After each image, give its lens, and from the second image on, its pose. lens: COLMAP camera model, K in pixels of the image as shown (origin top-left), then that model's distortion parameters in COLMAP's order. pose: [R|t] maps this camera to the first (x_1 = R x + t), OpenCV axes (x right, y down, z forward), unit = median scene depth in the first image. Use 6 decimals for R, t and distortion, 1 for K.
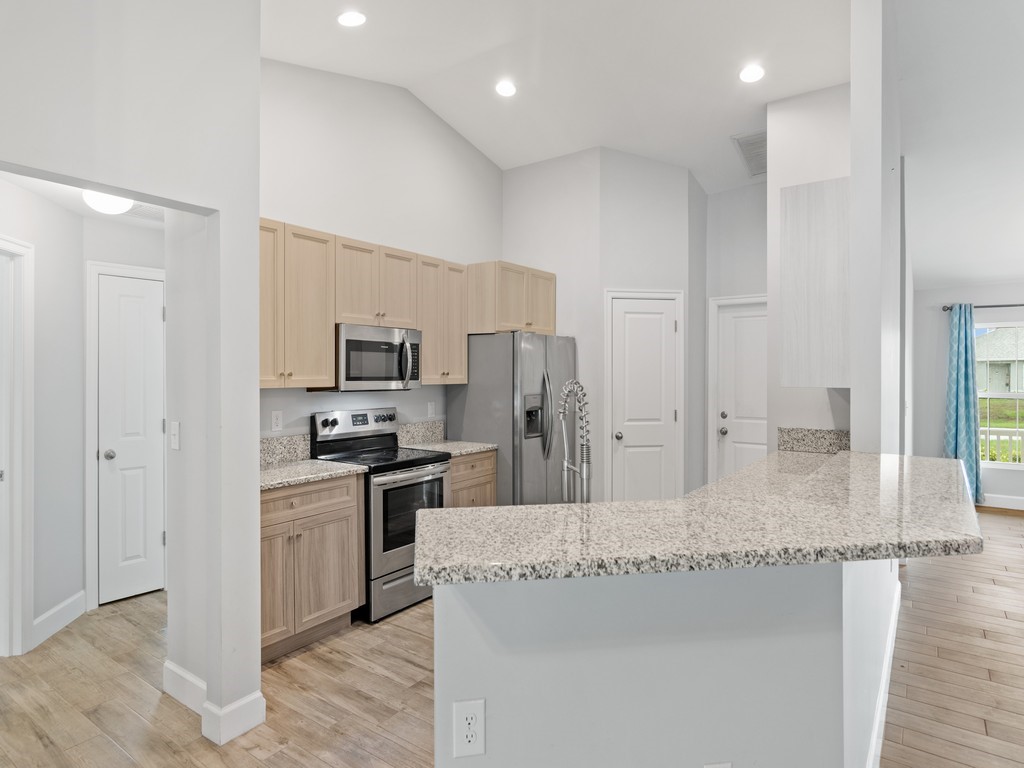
lens RADIAL K [[573.8, 0, 512.0], [0, 573.8, 384.0], [0, 0, 1]] dist [-0.000139, 0.000169]
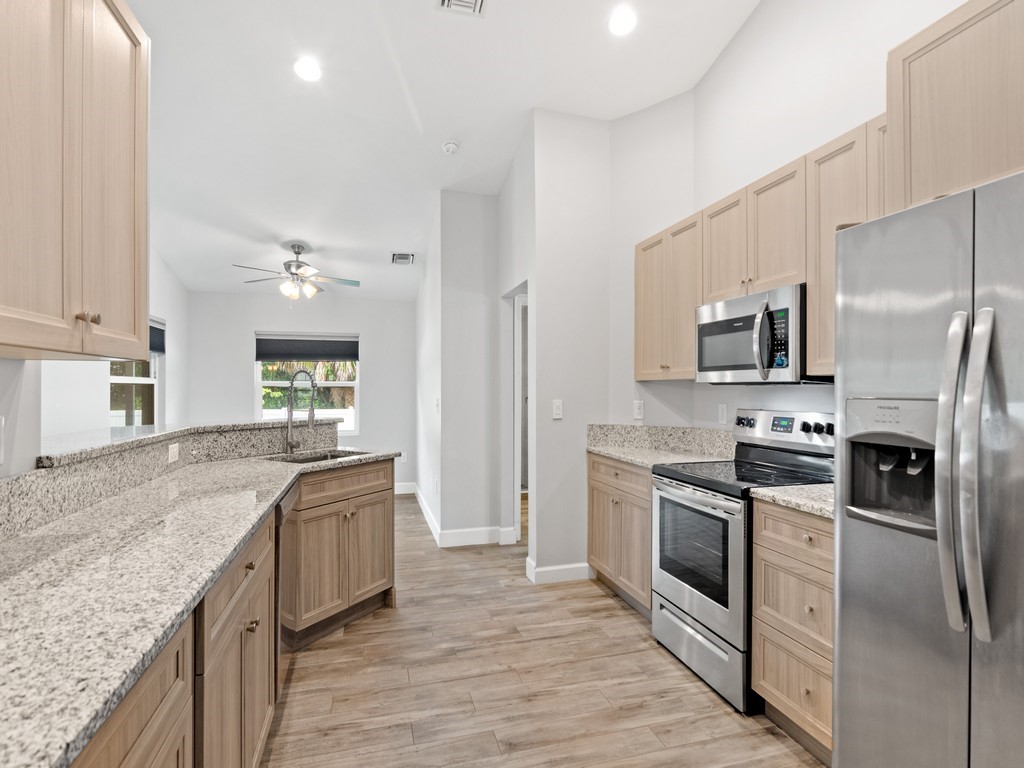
lens RADIAL K [[515.6, 0, 513.6], [0, 515.6, 389.9], [0, 0, 1]] dist [-0.004058, -0.000071]
pose [[-0.616813, 0.004766, -0.787095, 0.536367], [-0.010673, 0.999839, 0.014418, 0.014464], [0.787037, 0.017294, -0.616663, 1.324710]]
